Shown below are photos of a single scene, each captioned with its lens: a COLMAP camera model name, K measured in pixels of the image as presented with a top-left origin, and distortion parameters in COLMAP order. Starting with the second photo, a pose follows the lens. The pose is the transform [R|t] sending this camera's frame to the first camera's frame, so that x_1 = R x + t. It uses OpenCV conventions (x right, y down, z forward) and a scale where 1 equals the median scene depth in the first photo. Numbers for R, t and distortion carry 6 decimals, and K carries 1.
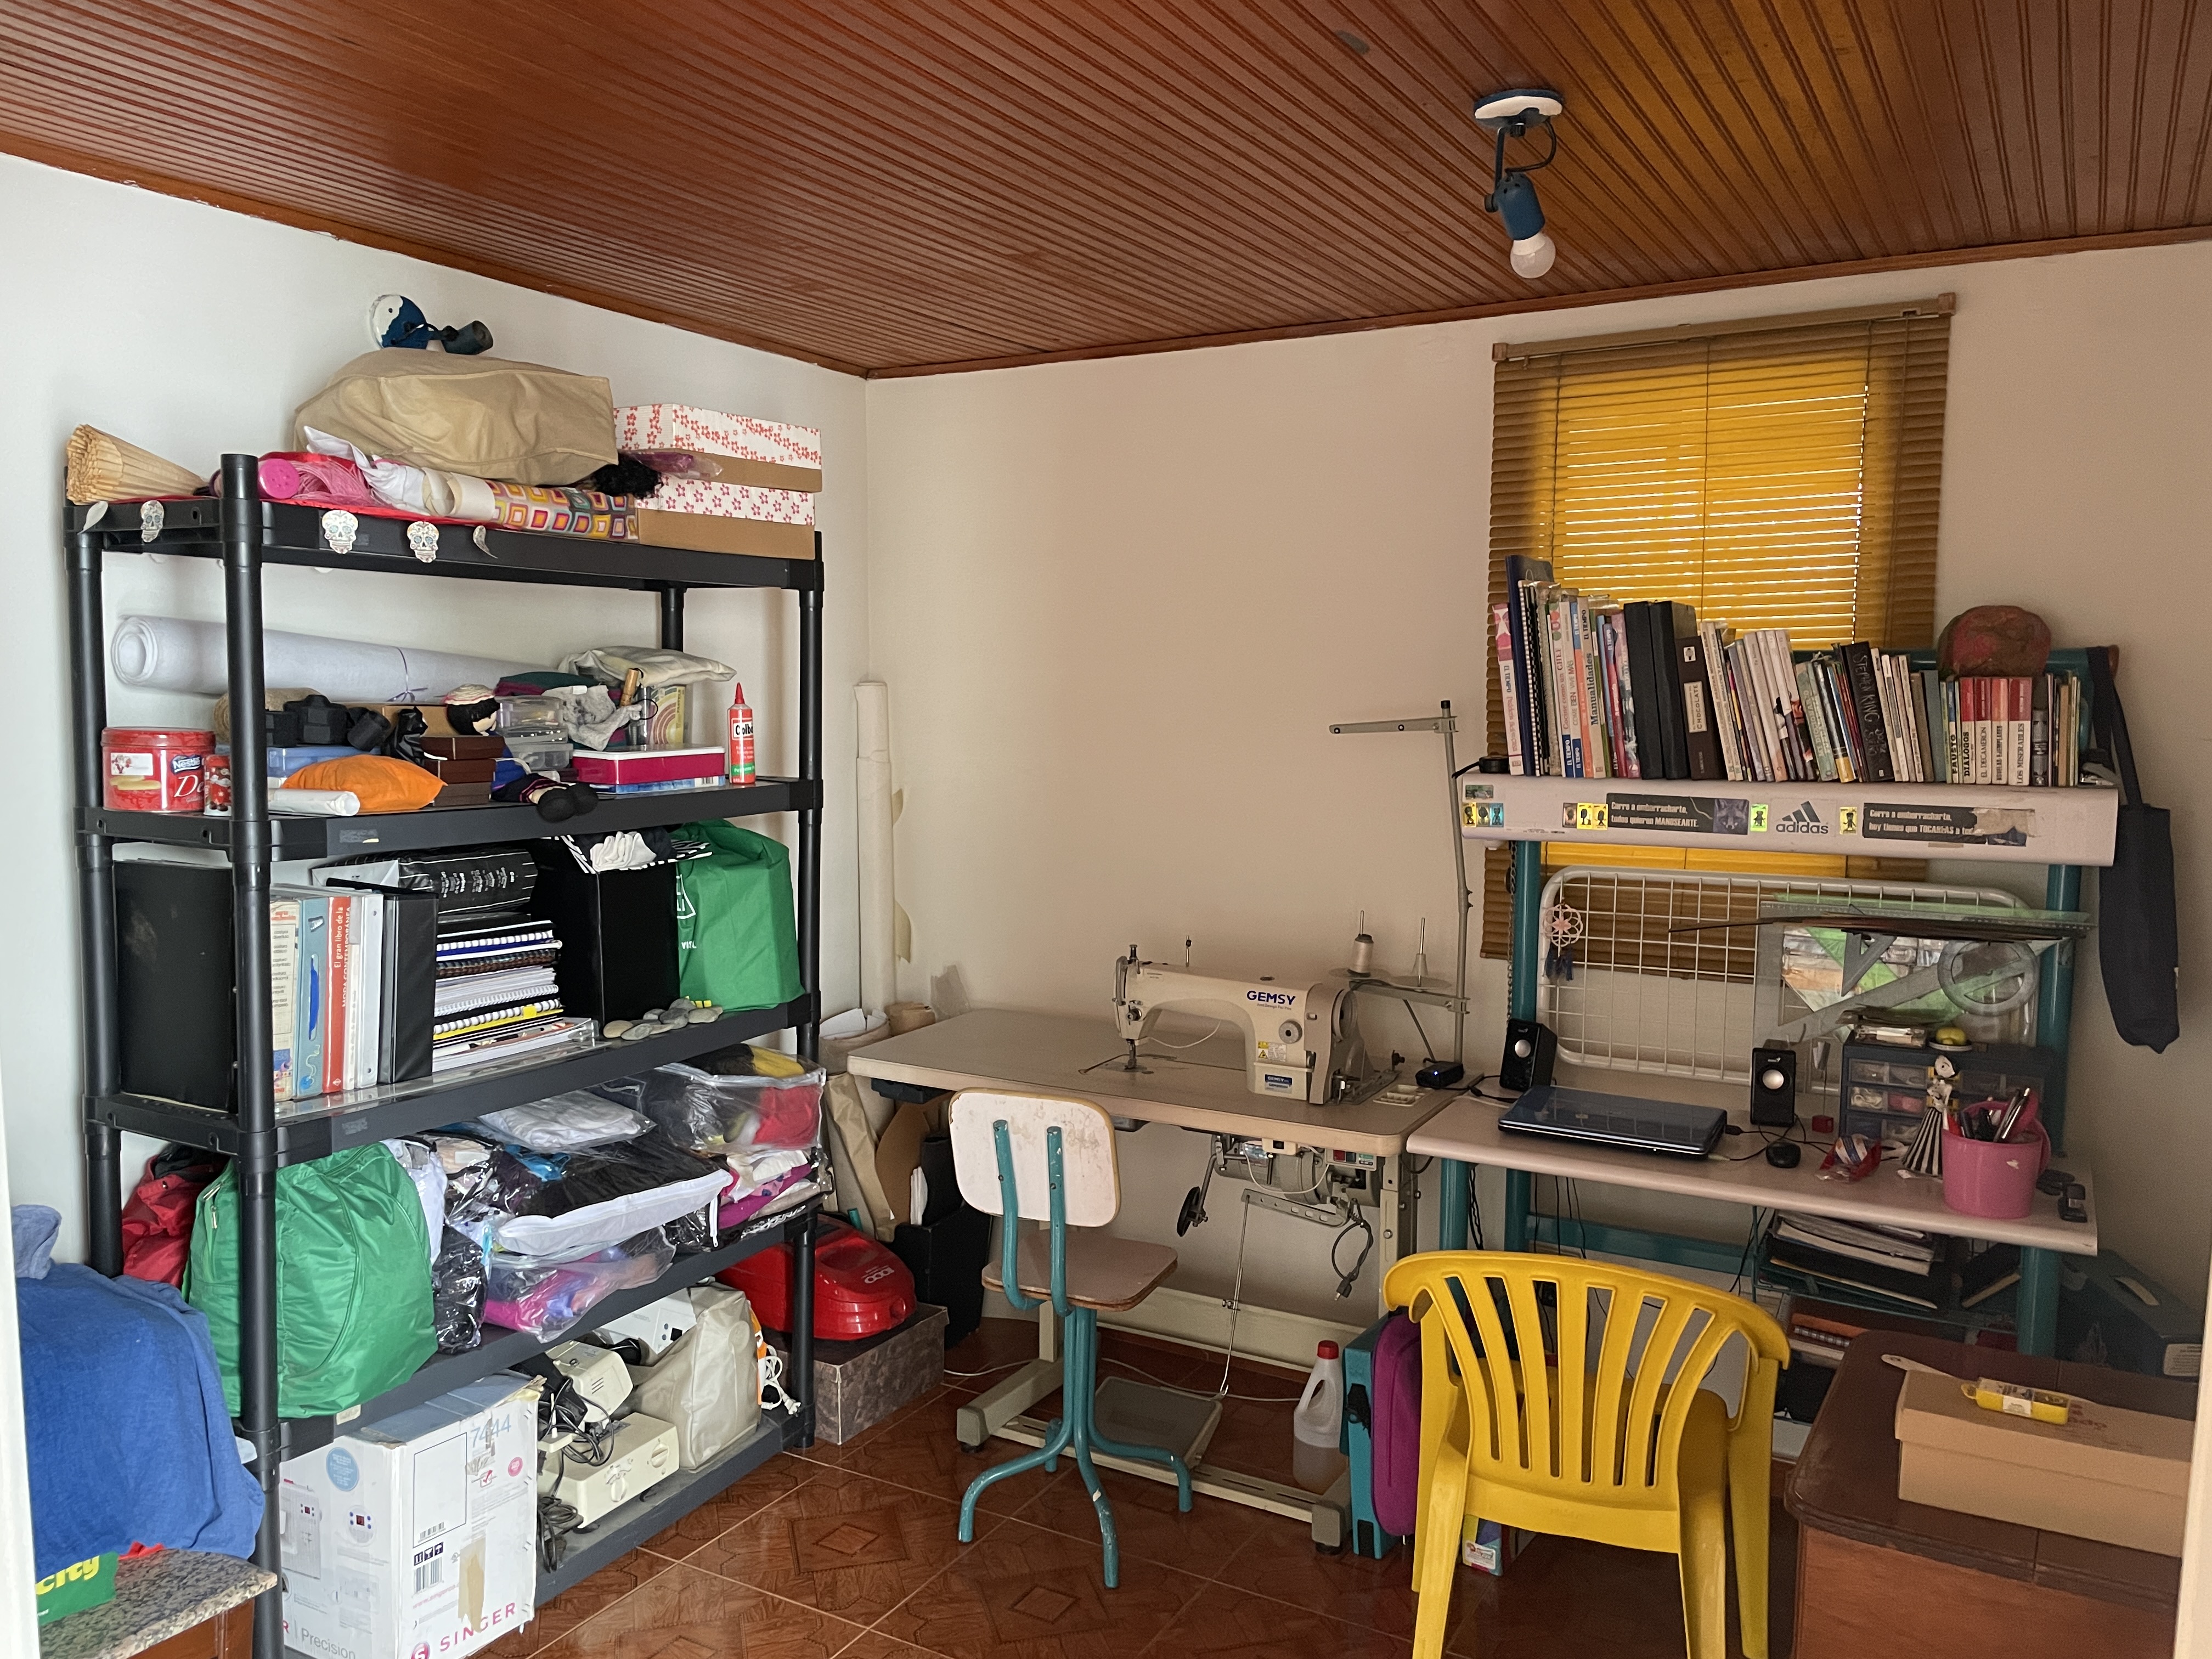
lens RADIAL K [[1692.6, 0, 1108.1], [0, 1692.6, 814.3], [0, 0, 1]] dist [0.065790, -0.050432]
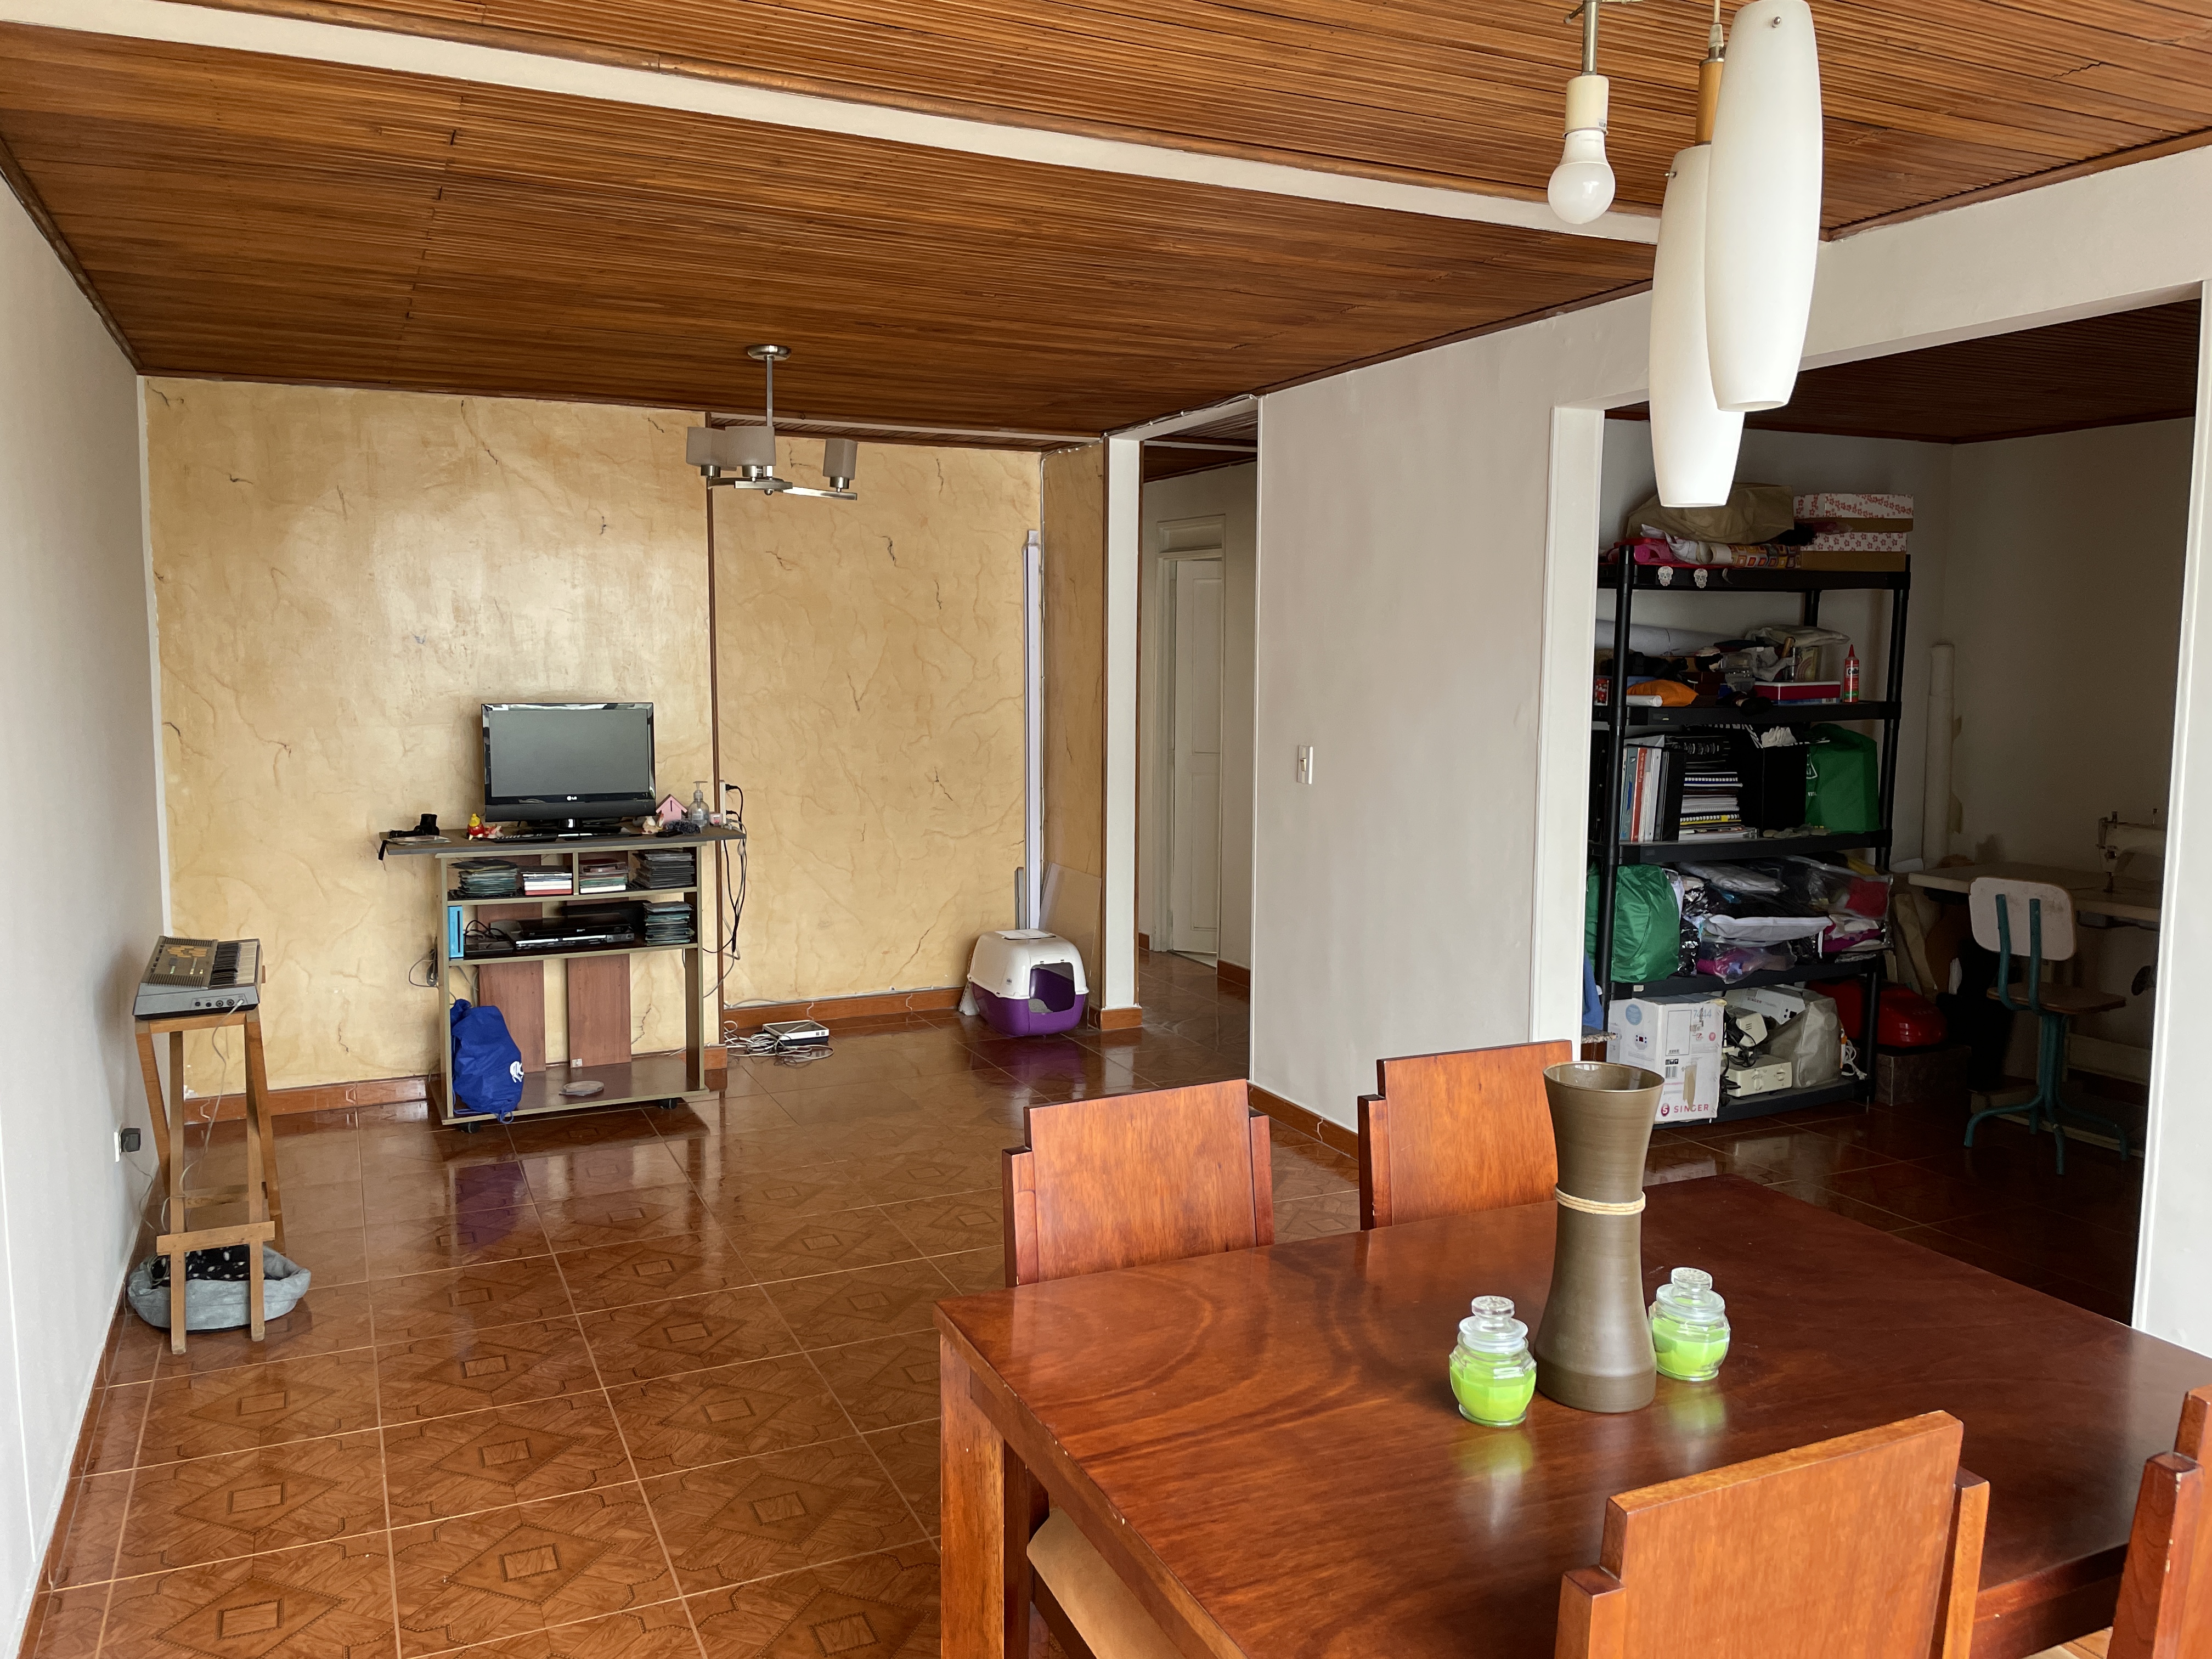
lens RADIAL K [[1692.6, 0, 1107.8], [0, 1692.6, 824.5], [0, 0, 1]] dist [0.065790, -0.050432]
pose [[0.820024, 0.055831, -0.569600, 0.176269], [-0.044171, 0.998436, 0.034274, 0.085036], [0.570623, -0.002946, 0.821207, -0.928299]]
